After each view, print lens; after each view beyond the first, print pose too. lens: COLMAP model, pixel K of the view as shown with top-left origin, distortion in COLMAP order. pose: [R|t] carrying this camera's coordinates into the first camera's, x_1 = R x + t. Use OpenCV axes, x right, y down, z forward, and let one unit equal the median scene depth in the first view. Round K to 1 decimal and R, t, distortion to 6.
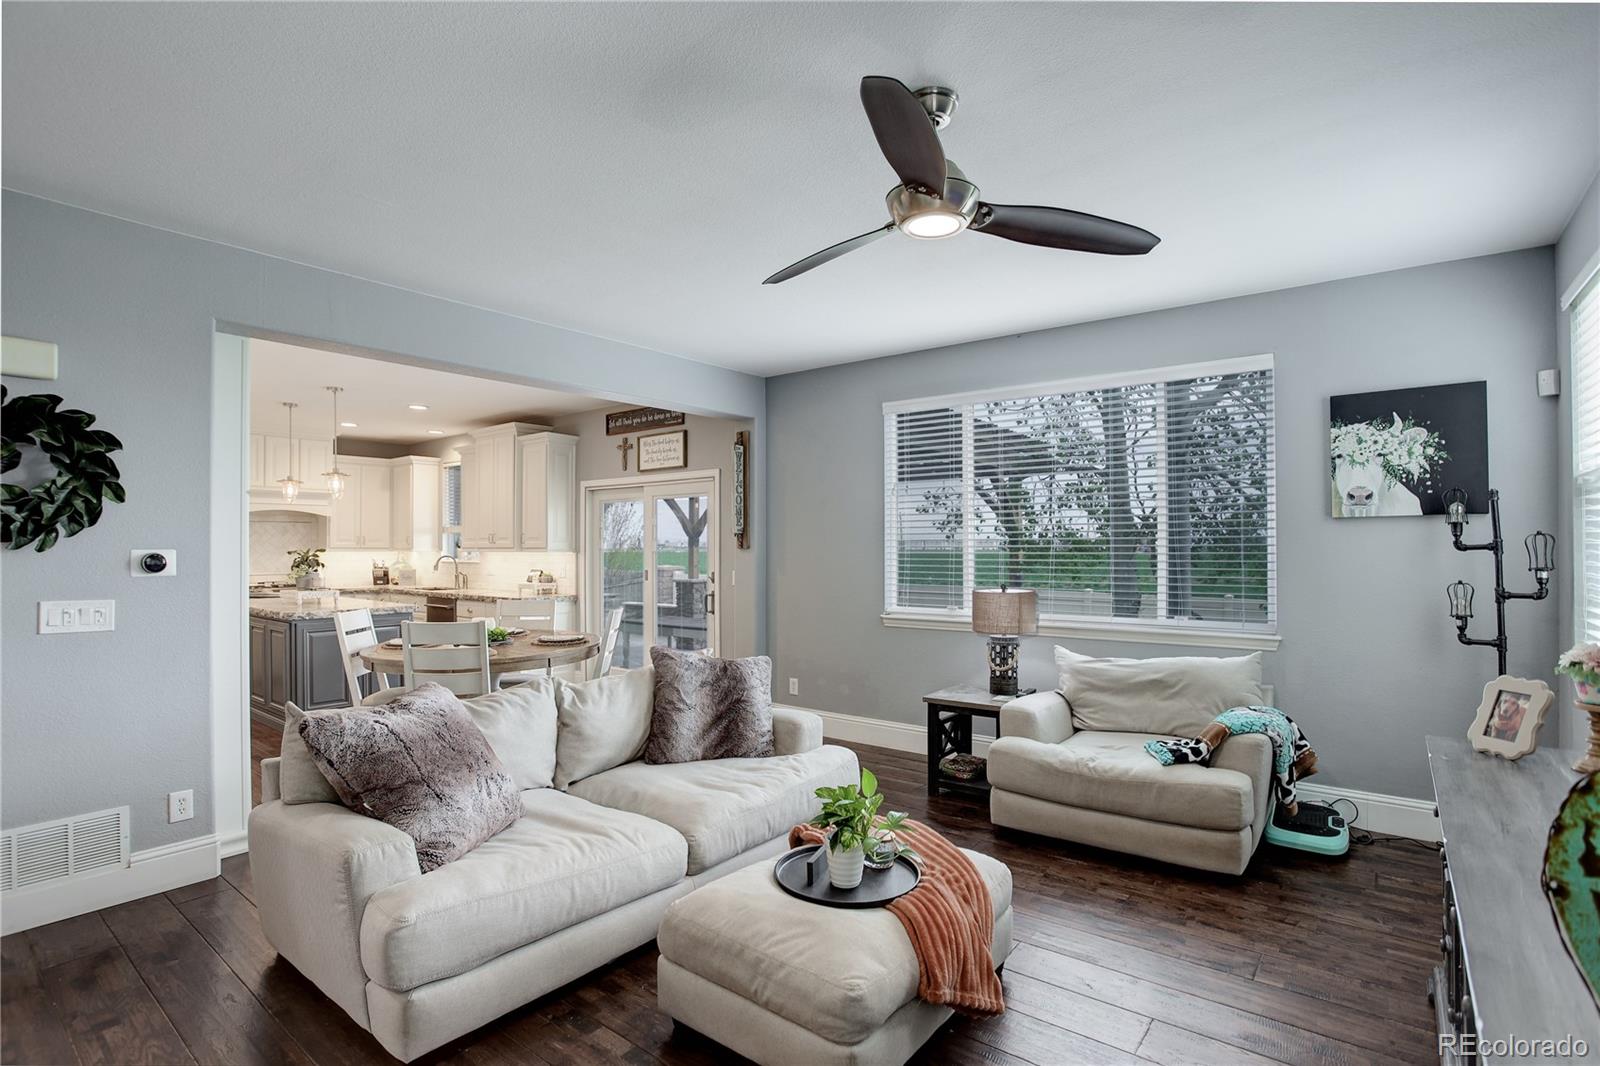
lens RADIAL K [[785.5, 0, 799.6], [0, 785.5, 546.5], [0, 0, 1]] dist [-0.031081, 0.000374]
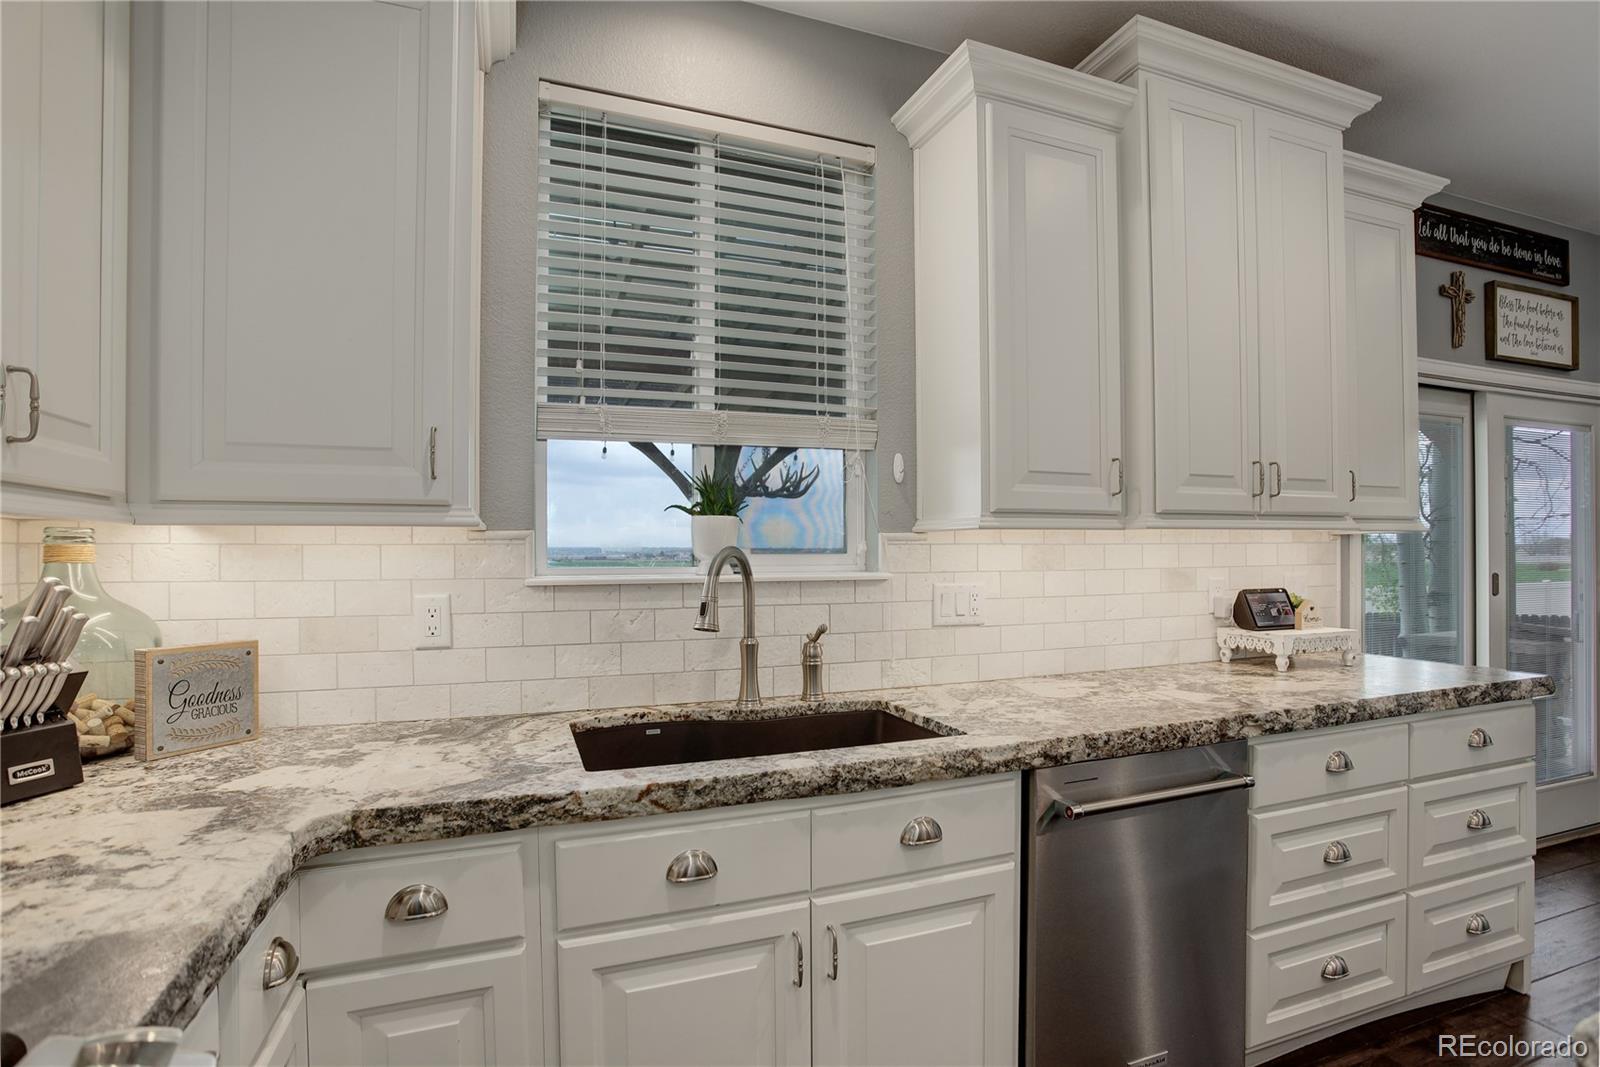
lens RADIAL K [[785.5, 0, 807.1], [0, 785.5, 537.5], [0, 0, 1]] dist [-0.031081, 0.000374]
pose [[0.539439, 0.001834, 0.842022, -0.649534], [-0.005331, 0.999985, 0.001237, 0.008502], [-0.842008, -0.005156, 0.539441, 0.896257]]
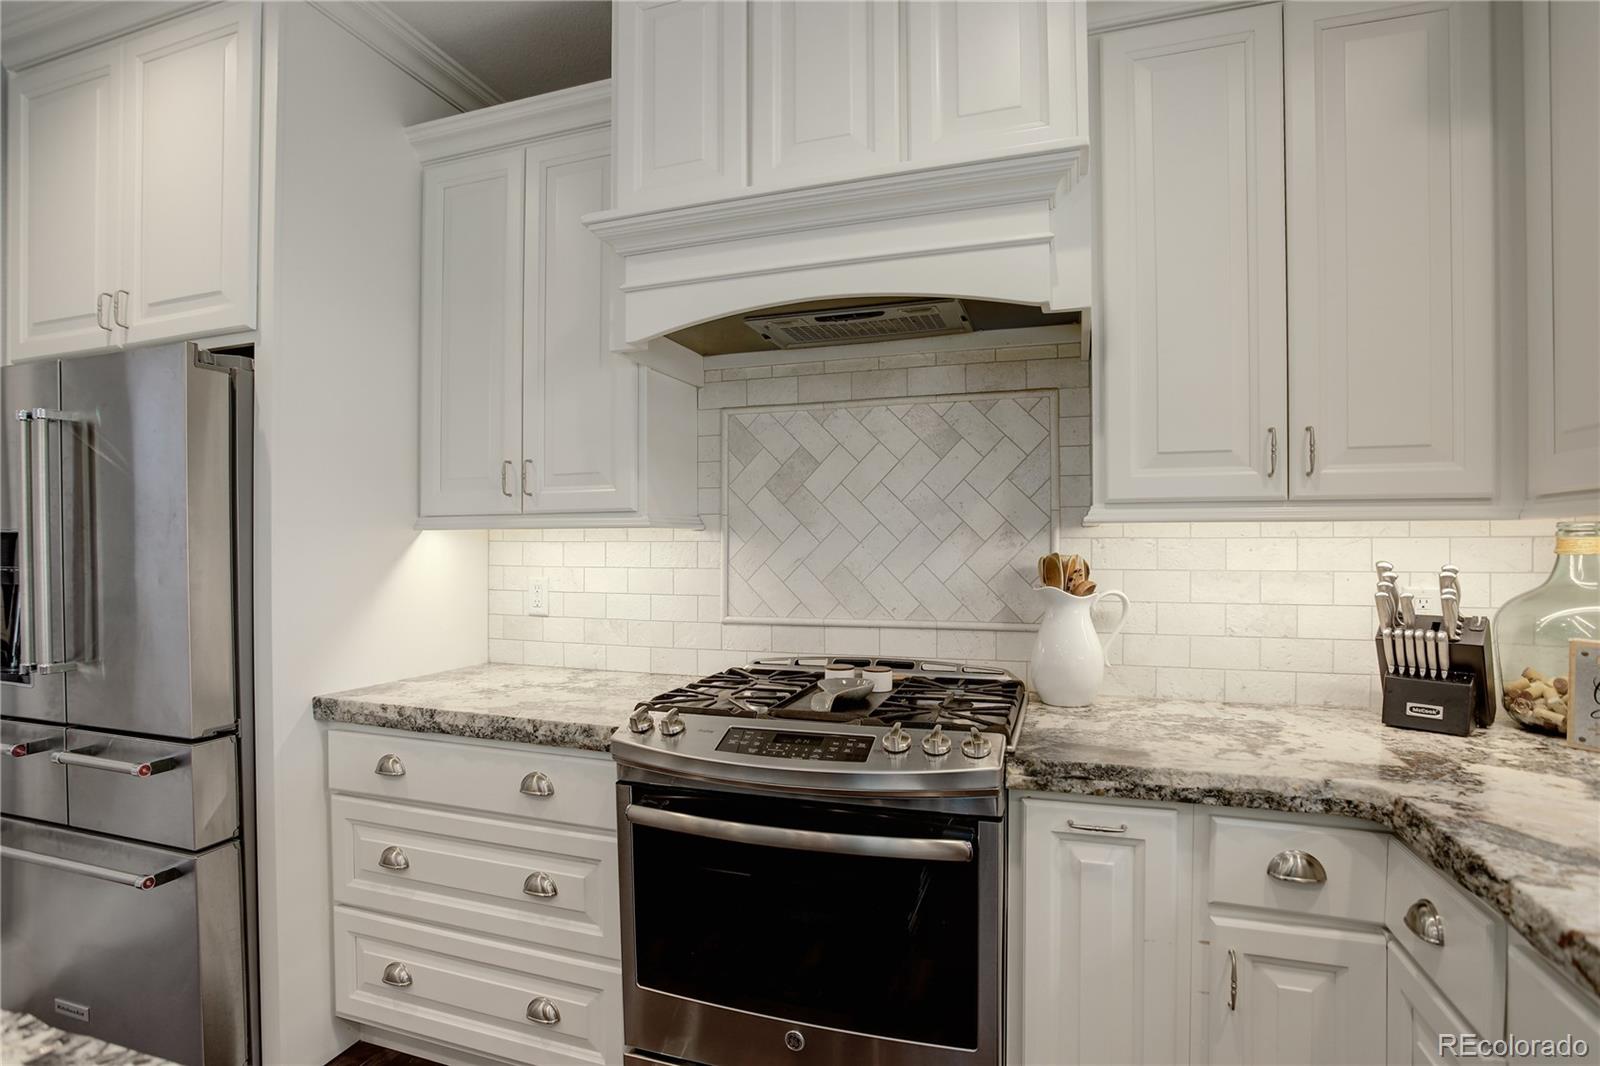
lens RADIAL K [[785.5, 0, 799.4], [0, 785.5, 545.9], [0, 0, 1]] dist [-0.031081, 0.000374]
pose [[0.327004, -0.000591, -0.945023, -0.465684], [0.010367, 0.999942, 0.002962, 0.011386], [0.944966, -0.010765, 0.326991, 0.890556]]
